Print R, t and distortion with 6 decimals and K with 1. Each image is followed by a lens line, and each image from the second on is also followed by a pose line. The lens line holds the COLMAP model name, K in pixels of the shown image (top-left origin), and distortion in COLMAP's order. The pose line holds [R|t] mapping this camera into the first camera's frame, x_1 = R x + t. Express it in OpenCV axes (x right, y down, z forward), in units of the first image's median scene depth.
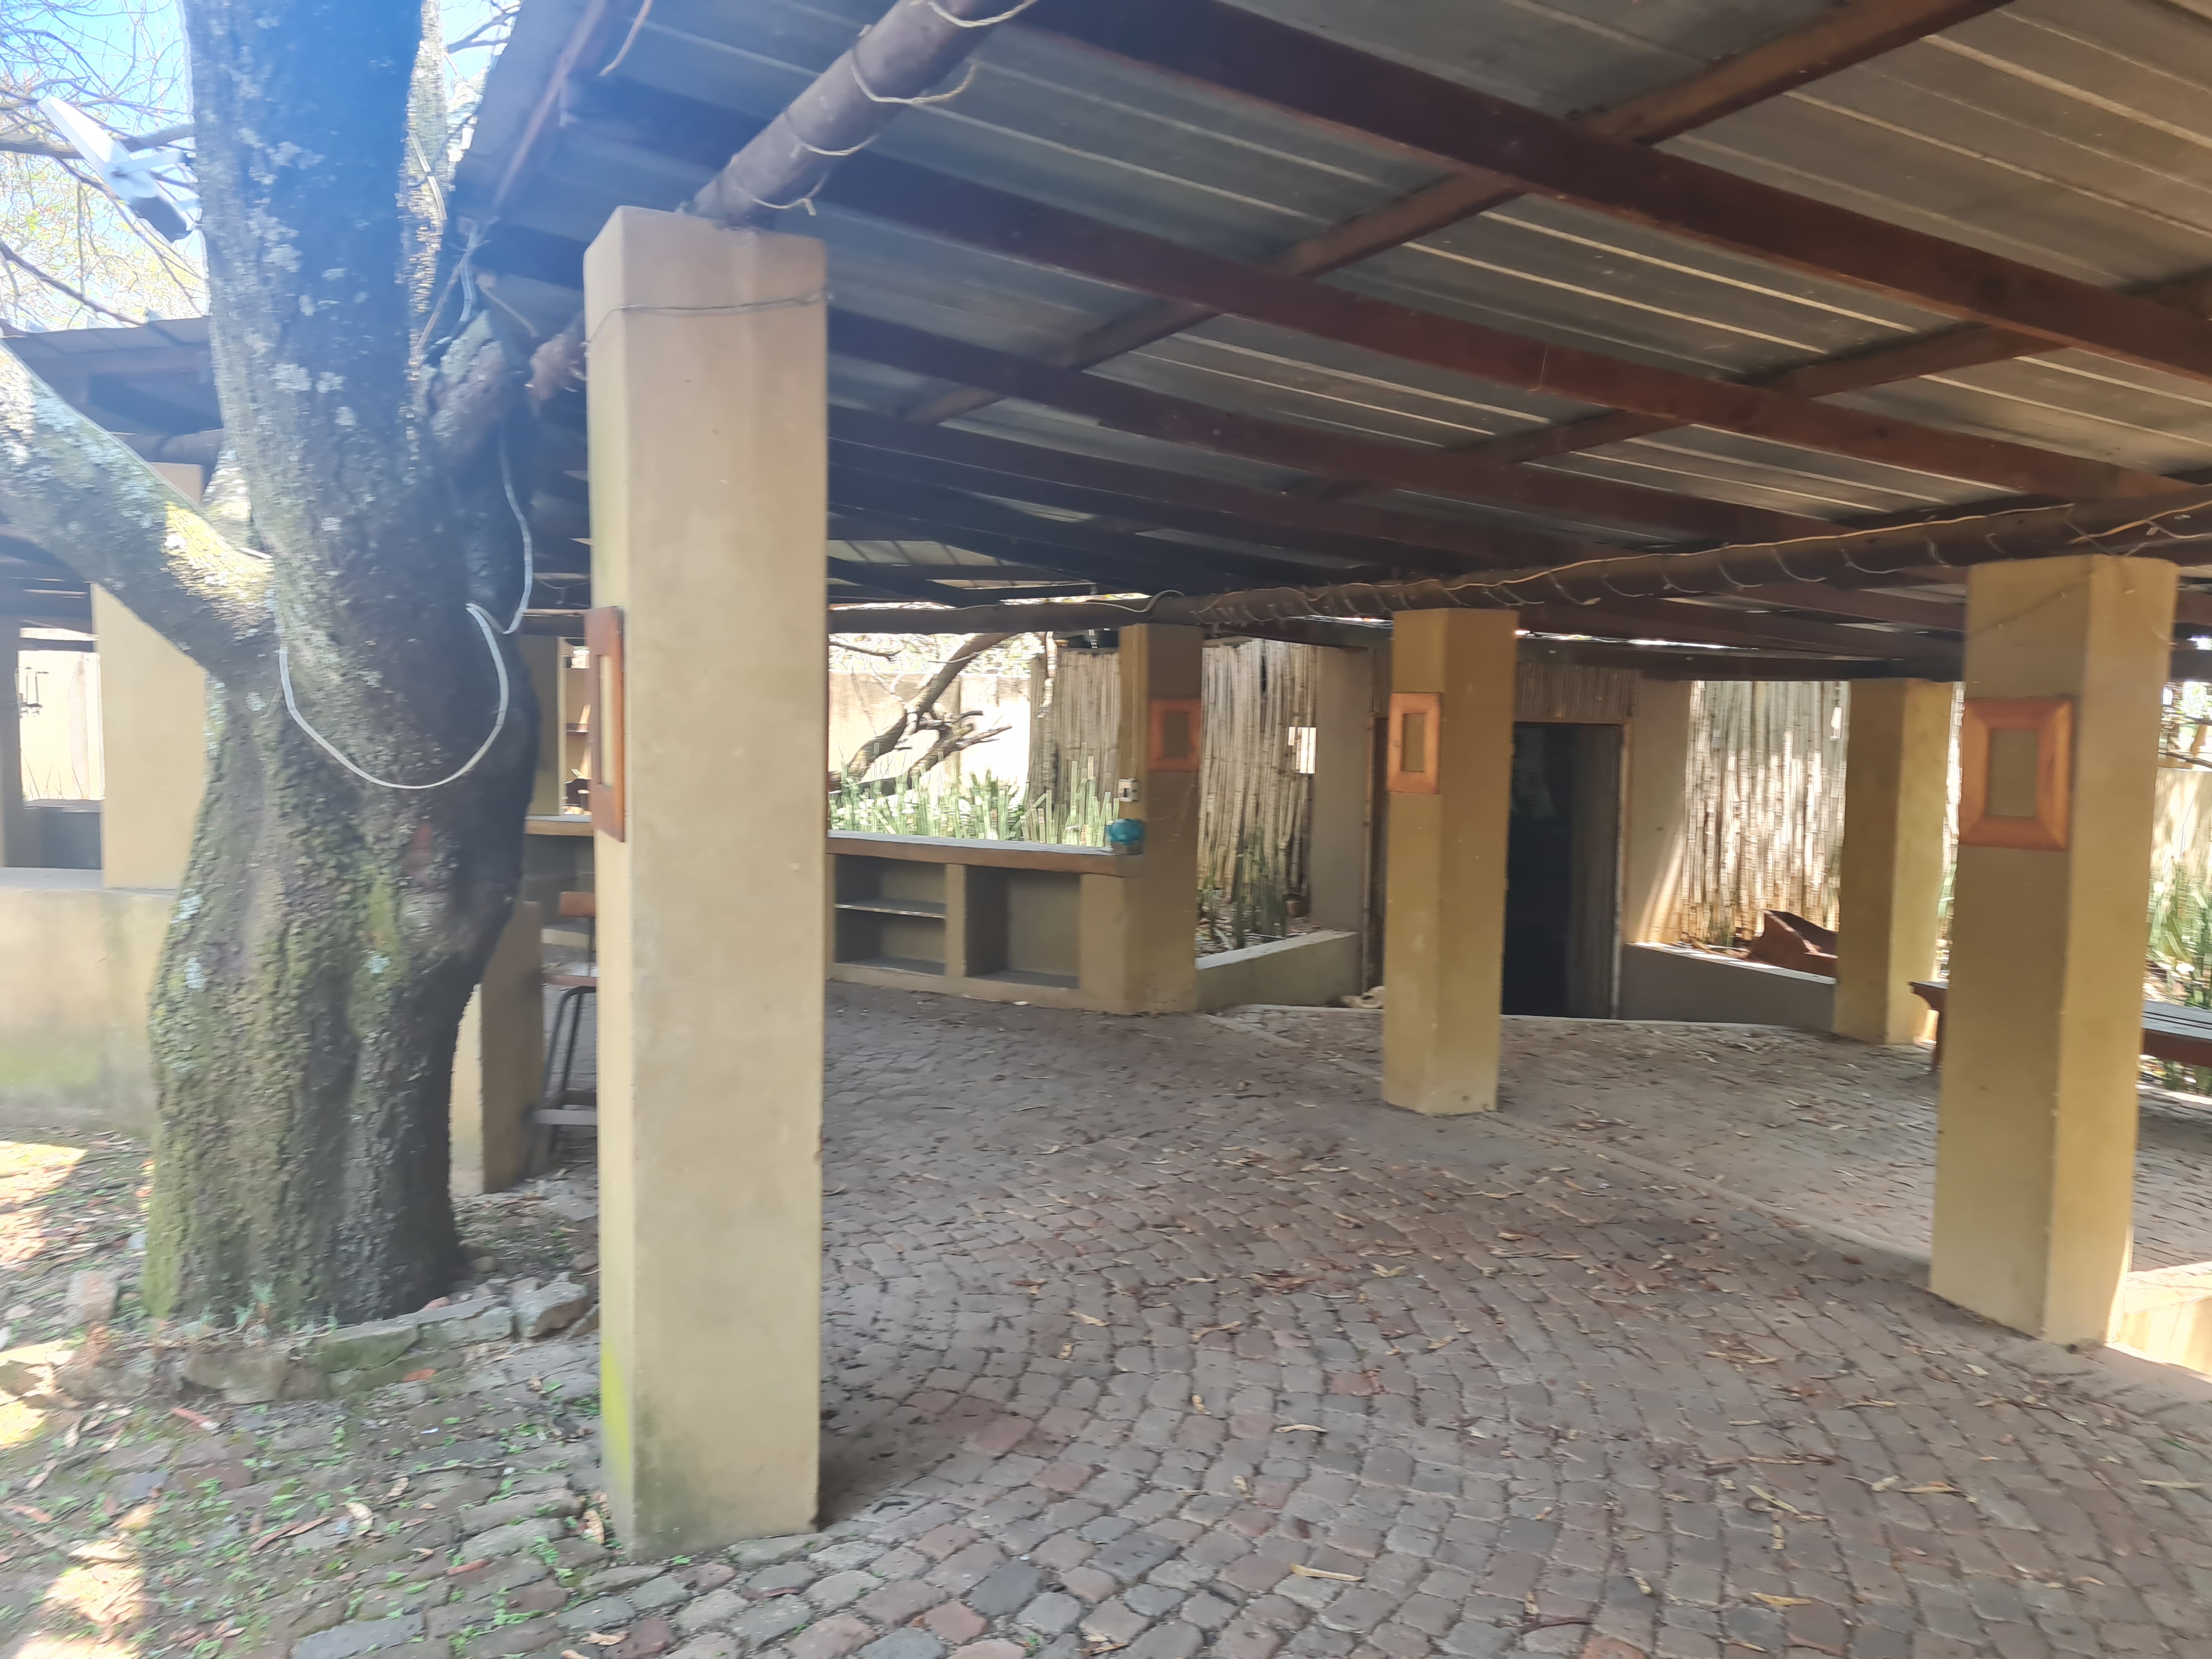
lens RADIAL K [[1687.2, 0, 1115.8], [0, 1687.2, 835.9], [0, 0, 1]] dist [0.065233, -0.060058]
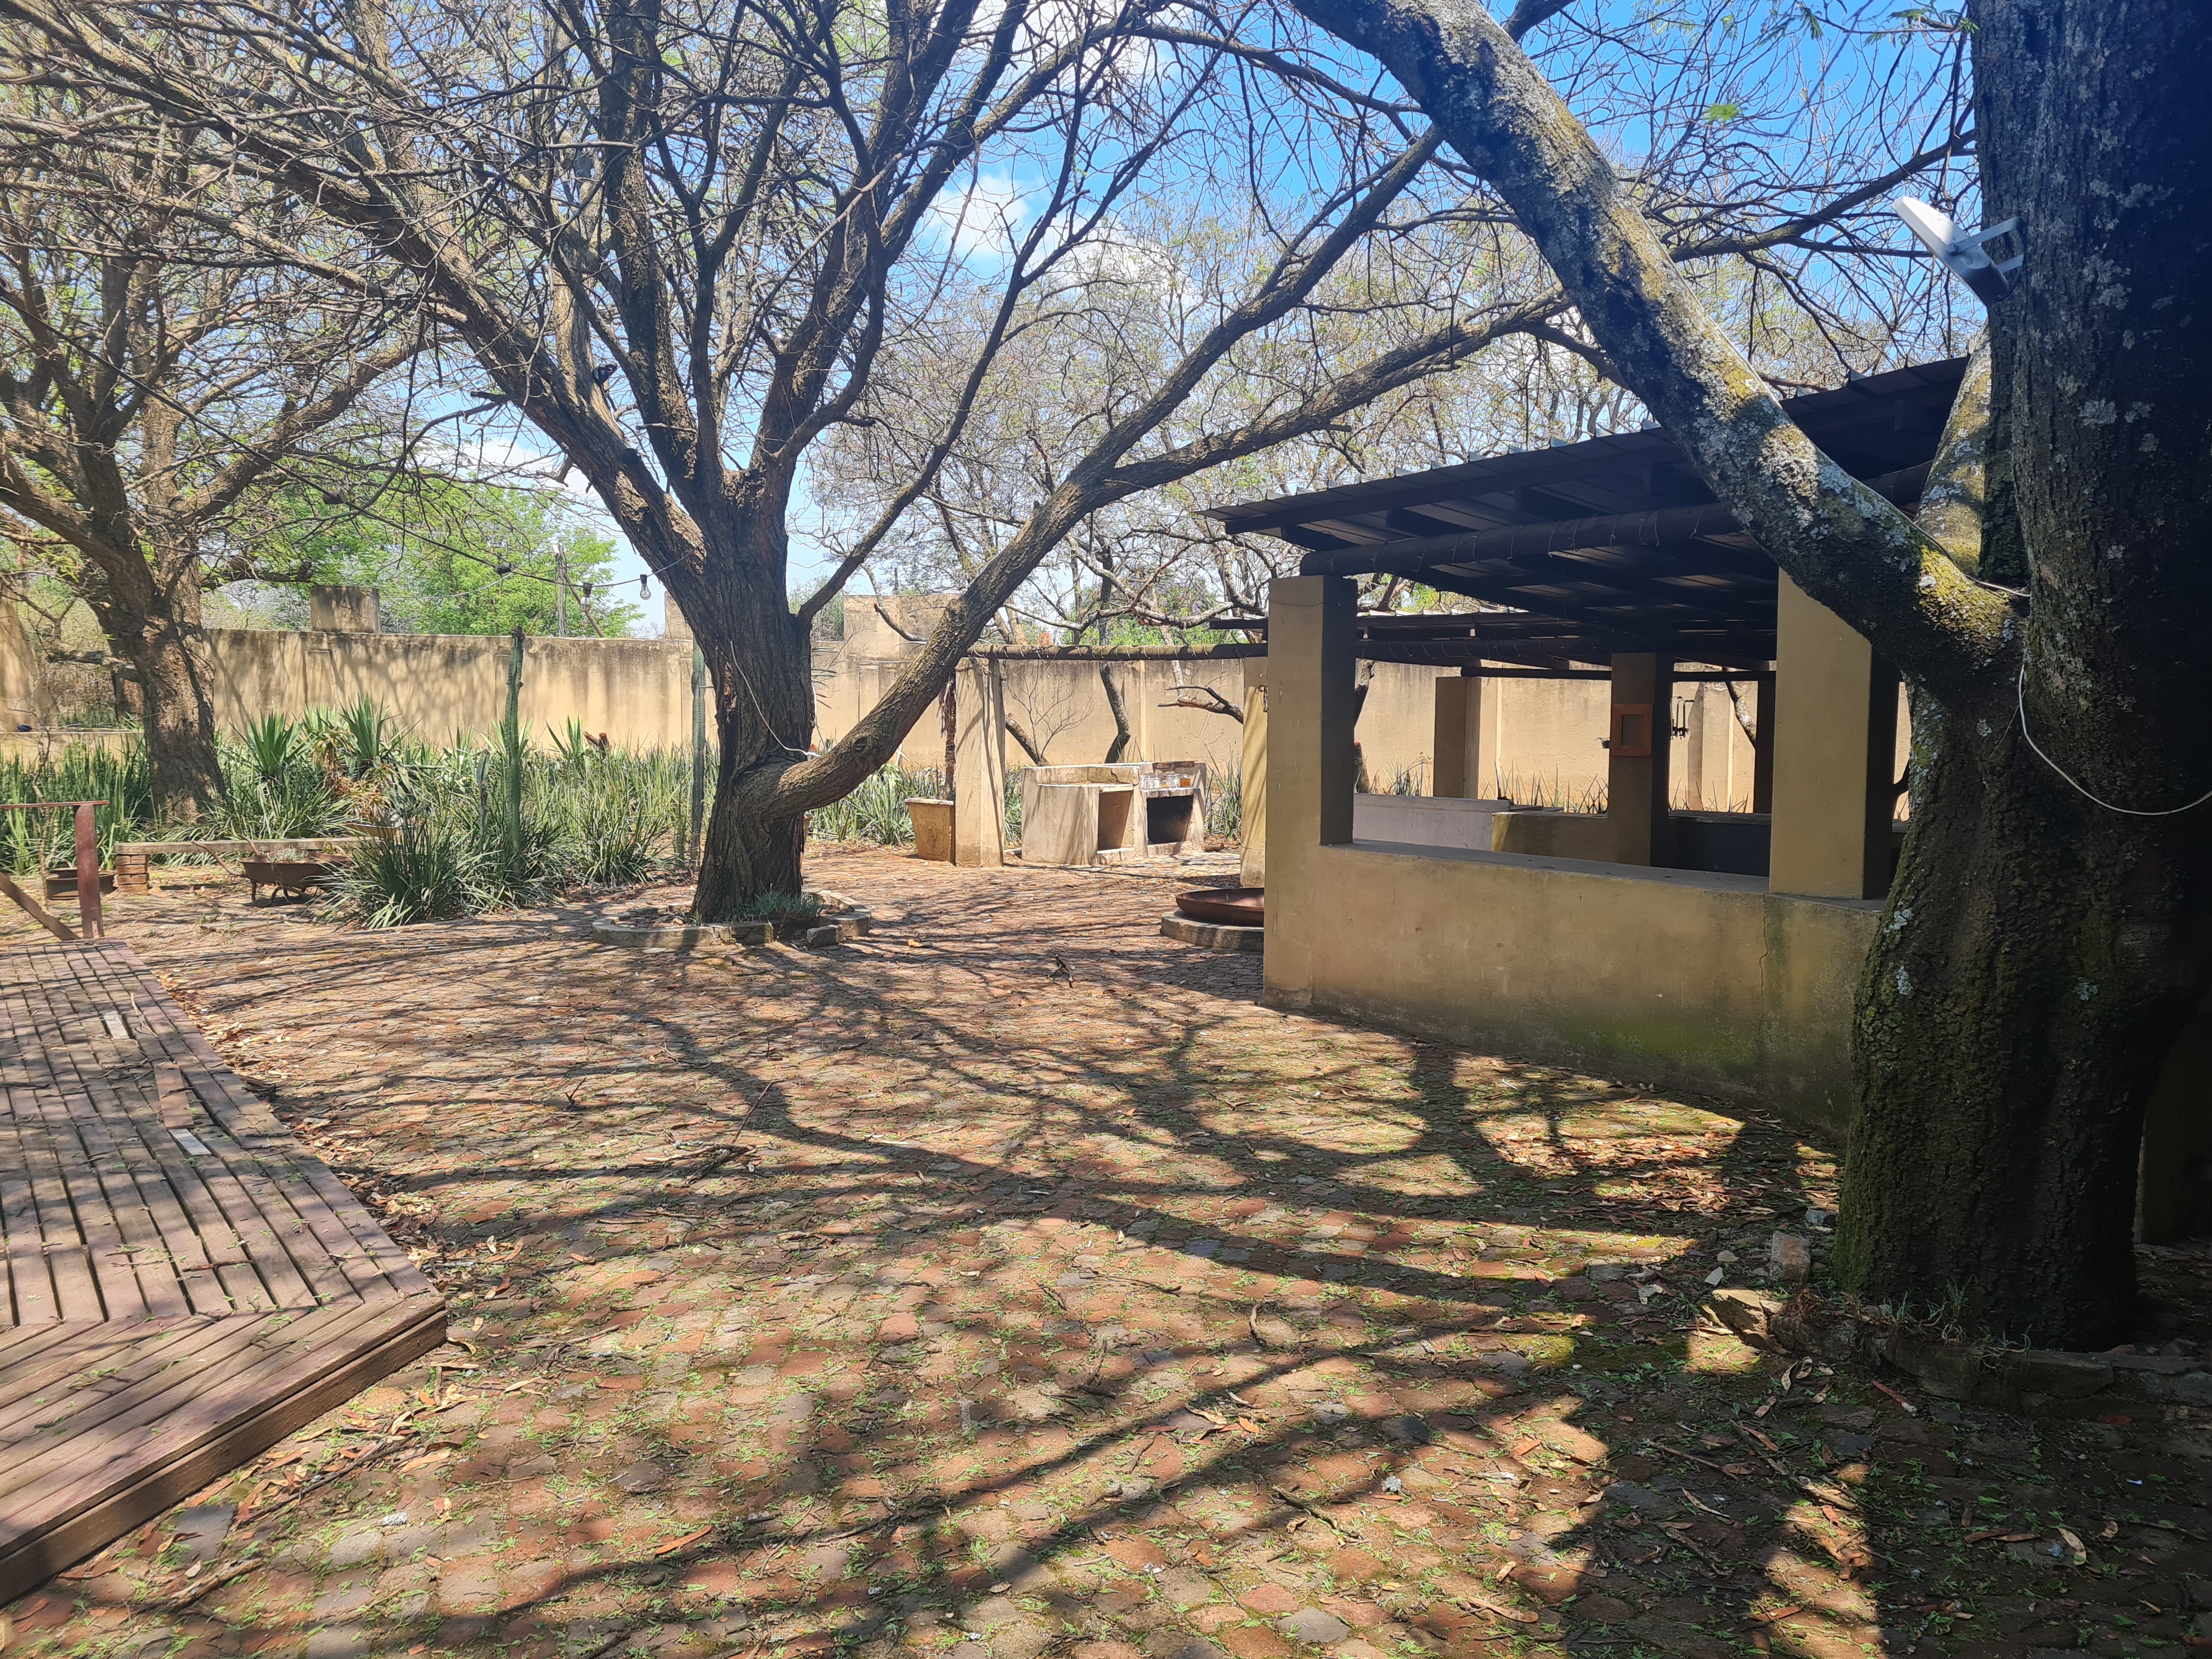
lens RADIAL K [[1651.3, 0, 1106.9], [0, 1651.3, 817.2], [0, 0, 1]] dist [0.073700, -0.062214]
pose [[0.666192, 0.029801, -0.745185, -0.090830], [-0.043480, 0.999054, 0.001082, -0.001768], [0.744512, 0.031680, 0.666857, -0.077039]]
